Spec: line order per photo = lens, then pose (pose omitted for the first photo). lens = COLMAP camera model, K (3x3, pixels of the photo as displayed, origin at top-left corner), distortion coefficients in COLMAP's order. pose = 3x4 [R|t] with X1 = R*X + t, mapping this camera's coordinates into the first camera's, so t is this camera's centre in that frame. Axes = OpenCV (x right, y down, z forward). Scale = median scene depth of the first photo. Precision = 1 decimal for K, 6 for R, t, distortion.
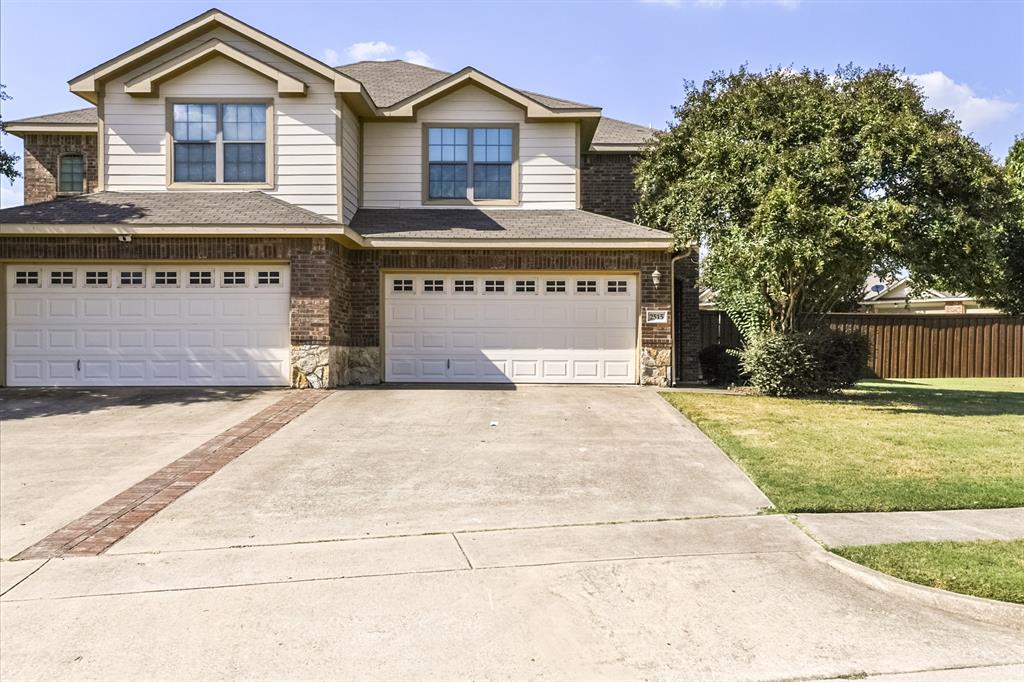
lens RADIAL K [[993.3, 0, 512.0], [0, 993.3, 341.0], [0, 0, 1]] dist [0.053698, -0.003406]
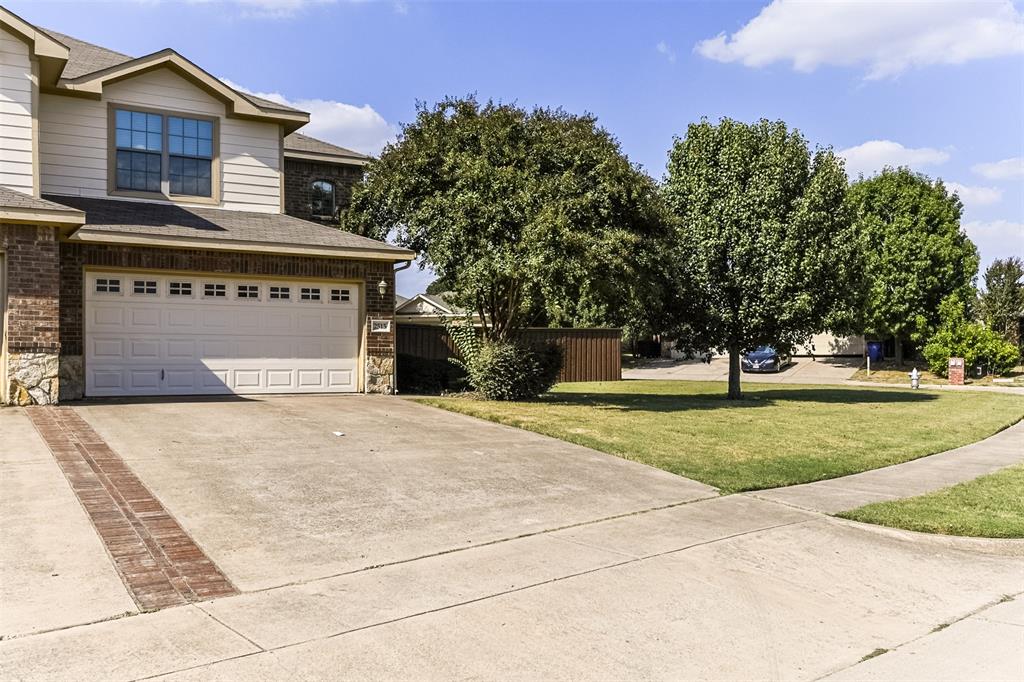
lens RADIAL K [[993.3, 0, 512.0], [0, 993.3, 341.0], [0, 0, 1]] dist [0.053698, -0.003406]
pose [[0.850806, 0.008067, 0.525417, -0.274312], [-0.002004, 0.999925, -0.012108, 0.002939], [-0.525476, 0.009248, 0.850758, 0.061070]]
